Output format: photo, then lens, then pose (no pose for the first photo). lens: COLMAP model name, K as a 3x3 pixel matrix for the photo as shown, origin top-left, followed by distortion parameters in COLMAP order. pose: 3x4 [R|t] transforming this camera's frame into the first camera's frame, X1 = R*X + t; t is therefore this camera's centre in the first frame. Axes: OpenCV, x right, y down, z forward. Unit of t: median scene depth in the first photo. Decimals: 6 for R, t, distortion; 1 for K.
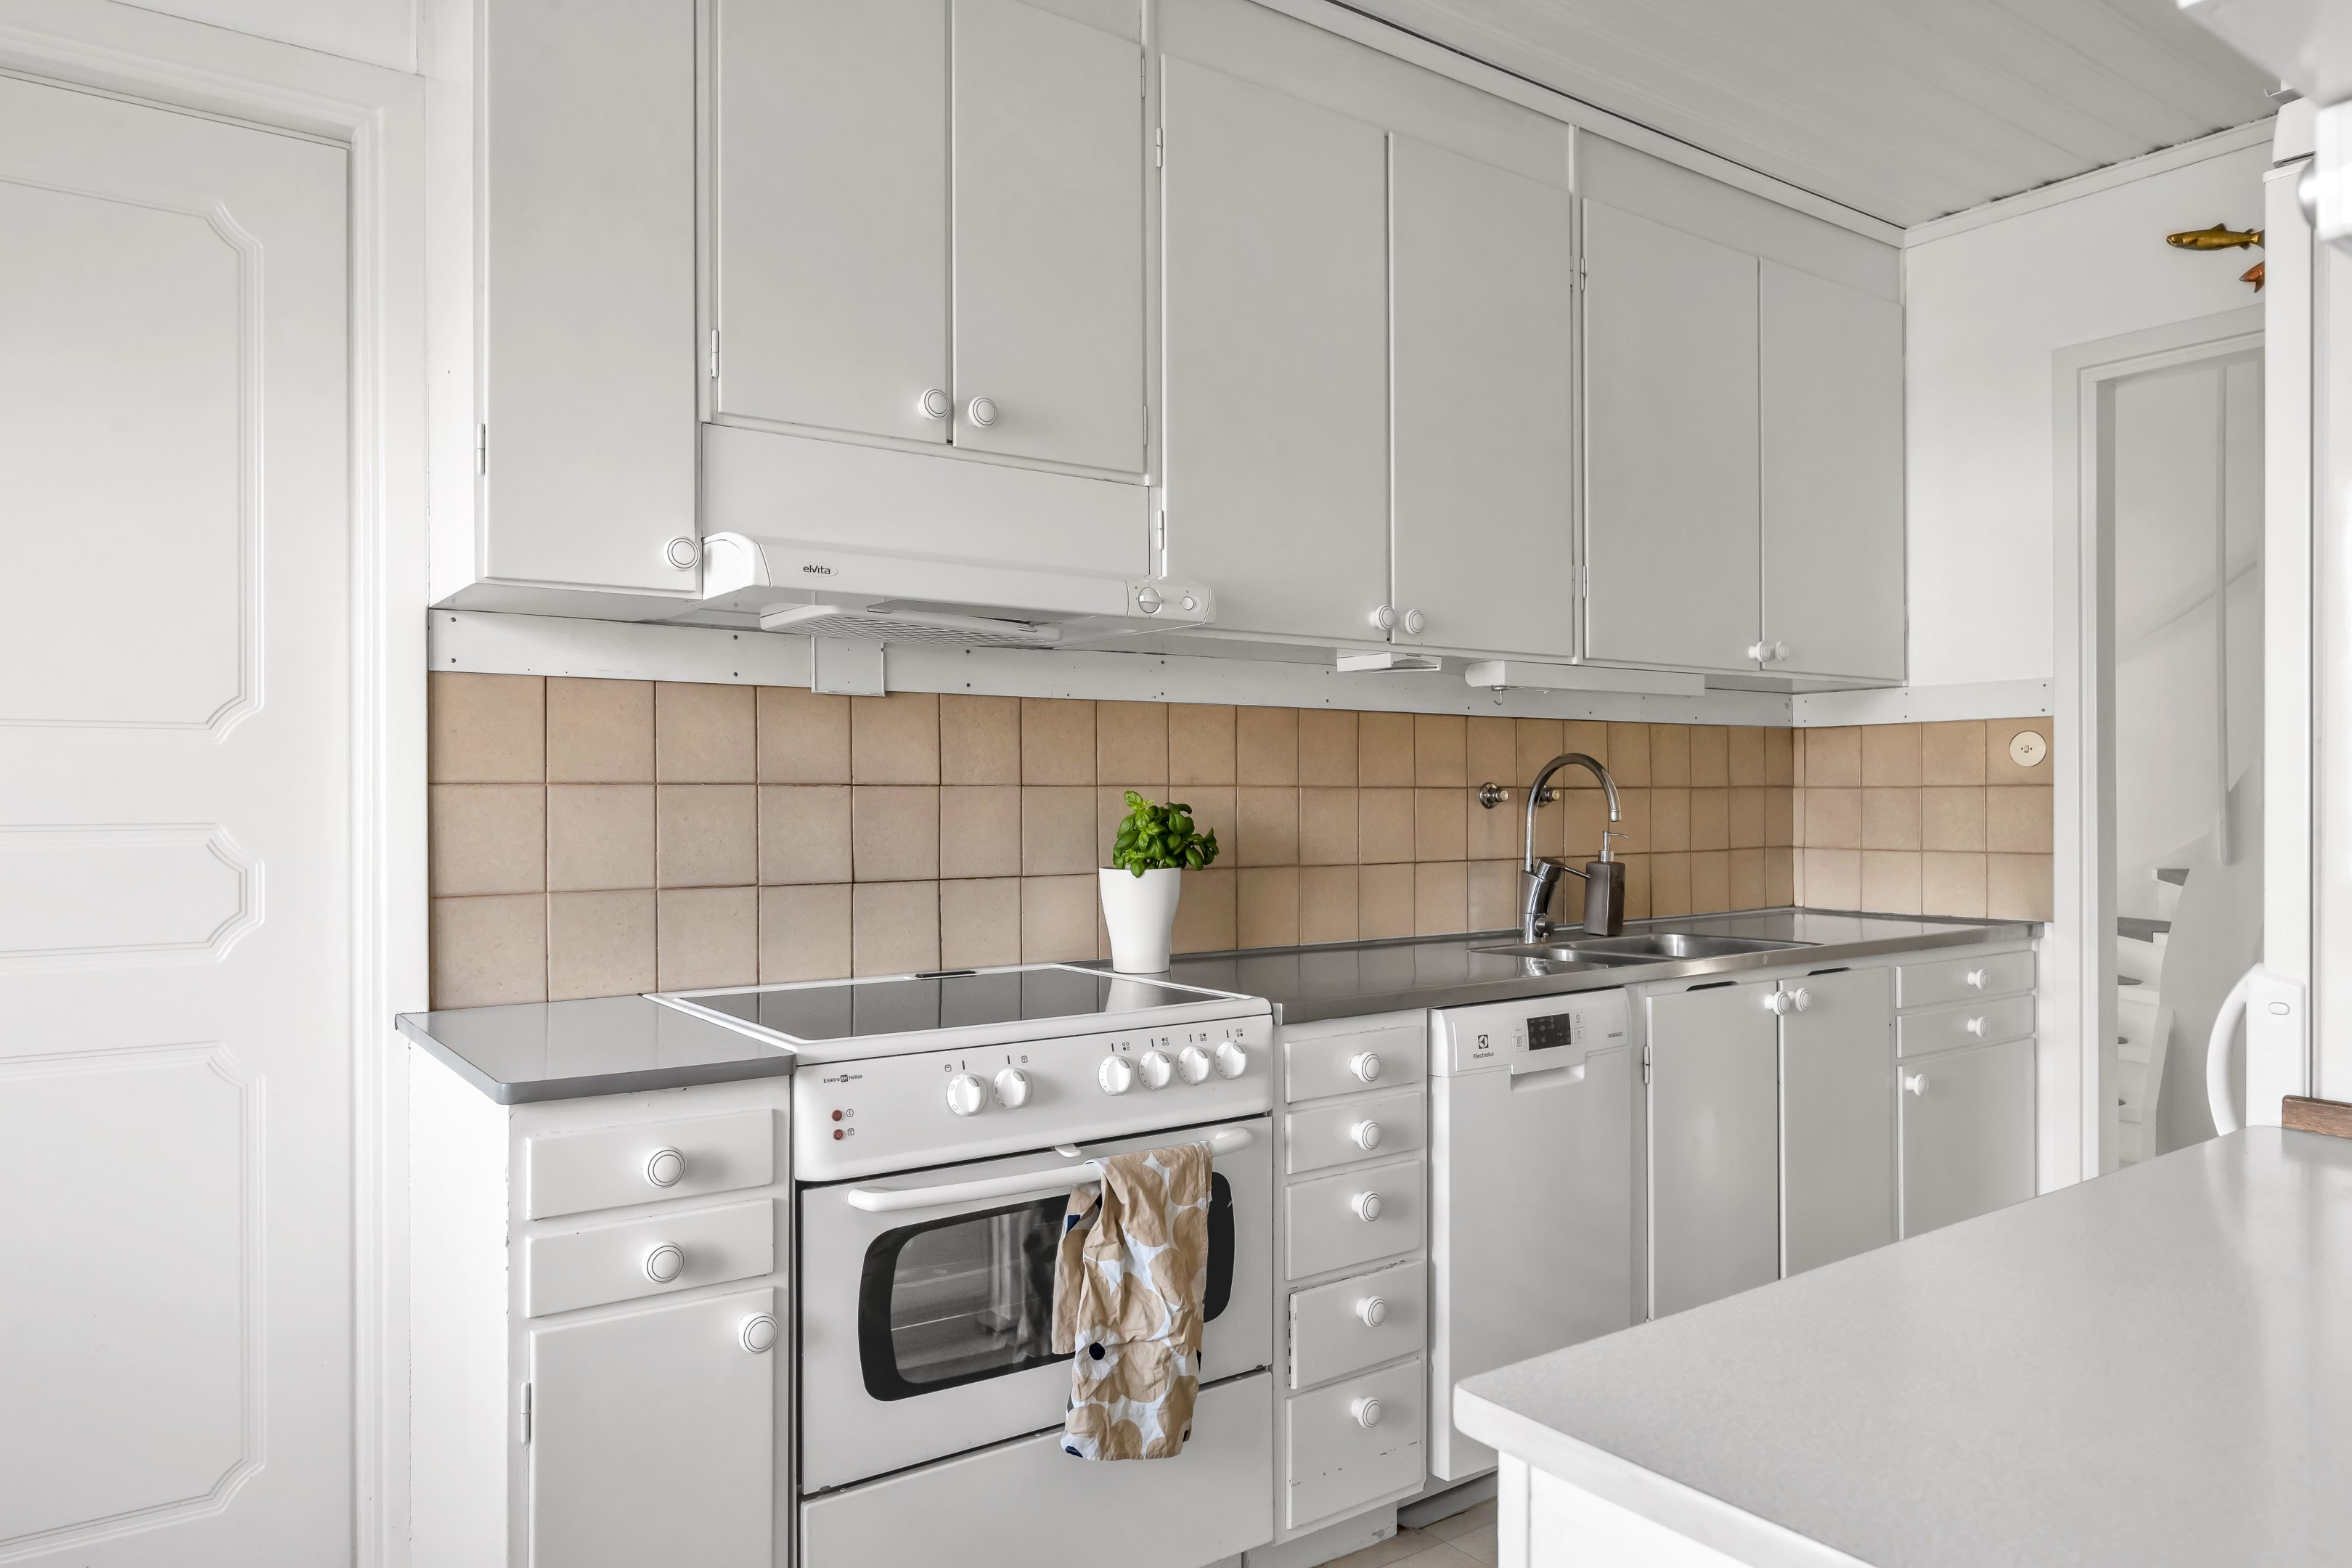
lens RADIAL K [[1551.0, 0, 1178.4], [0, 1551.0, 782.3], [0, 0, 1]] dist [-0.012086, 0.007110]
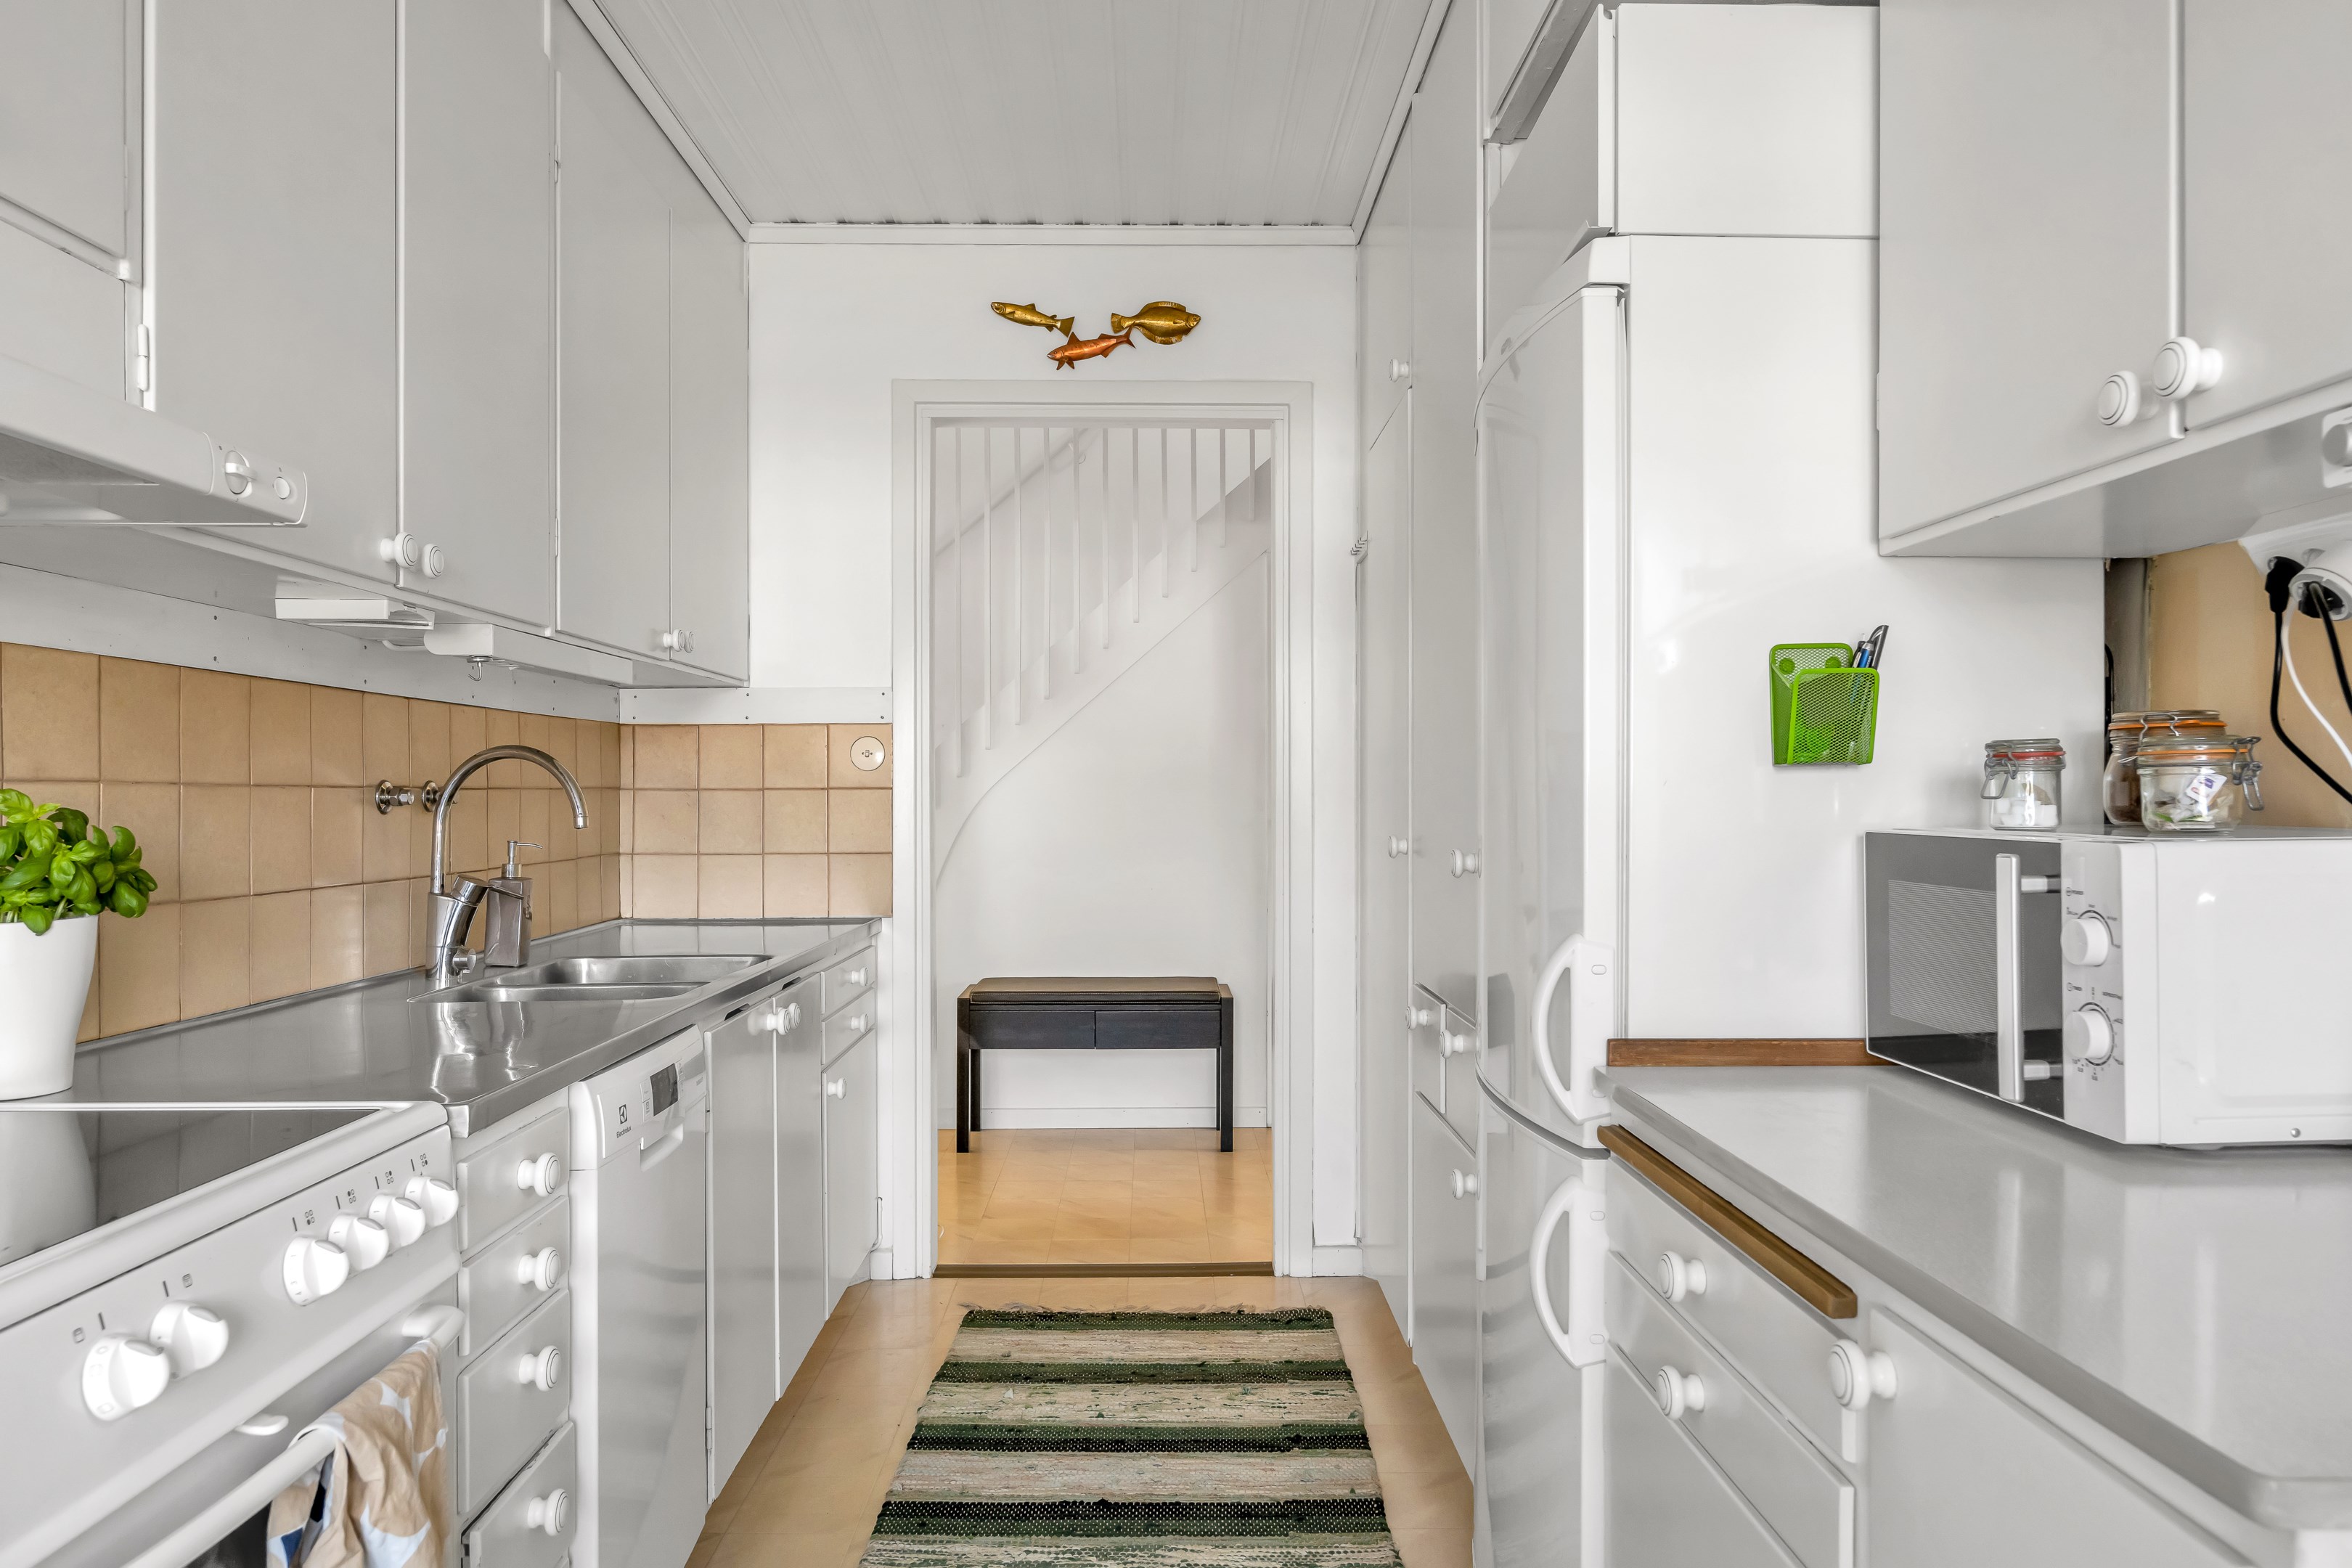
lens RADIAL K [[1551.0, 0, 1167.9], [0, 1551.0, 784.0], [0, 0, 1]] dist [-0.012086, 0.007110]
pose [[0.566778, 0.008520, 0.823827, -0.213012], [-0.007666, 0.999958, -0.005068, 0.002954], [-0.823835, -0.003443, 0.566819, 0.248816]]
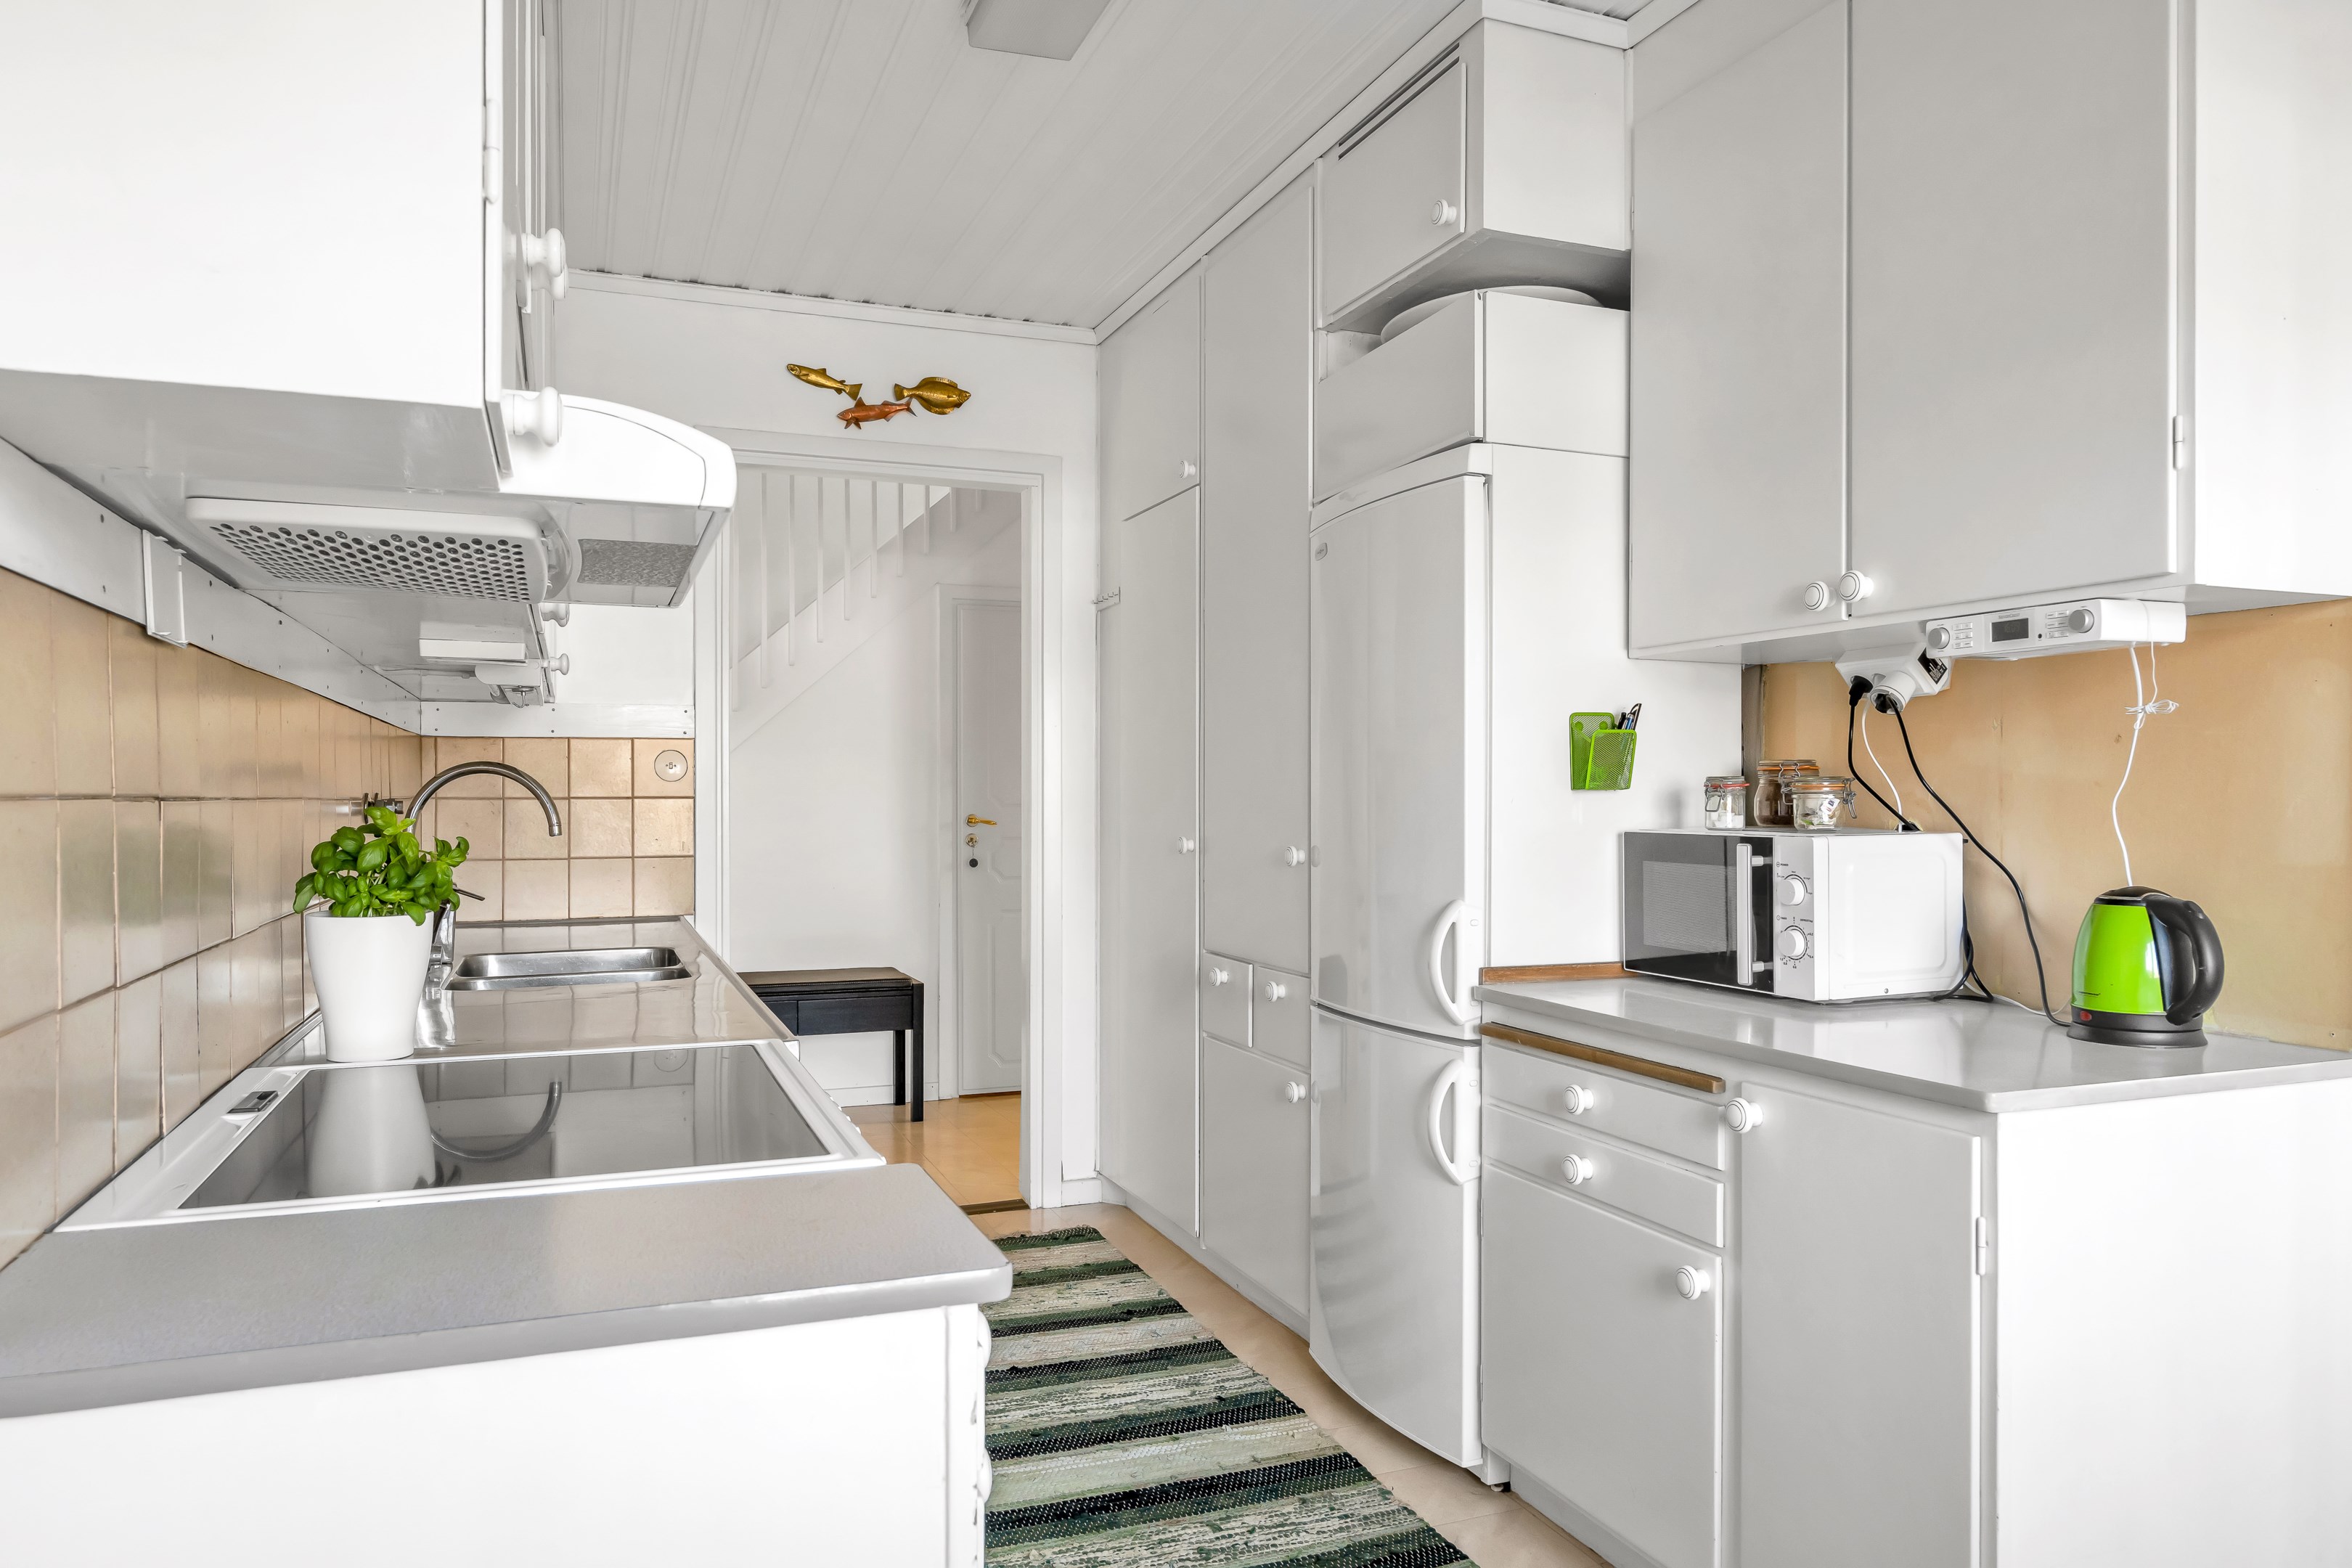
lens RADIAL K [[1551.0, 0, 1181.5], [0, 1551.0, 794.0], [0, 0, 1]] dist [-0.012086, 0.007110]
pose [[0.241156, 0.005333, 0.970472, -0.501032], [-0.009488, 0.999950, -0.003137, -0.000691], [-0.970440, -0.008452, 0.241195, 0.373891]]
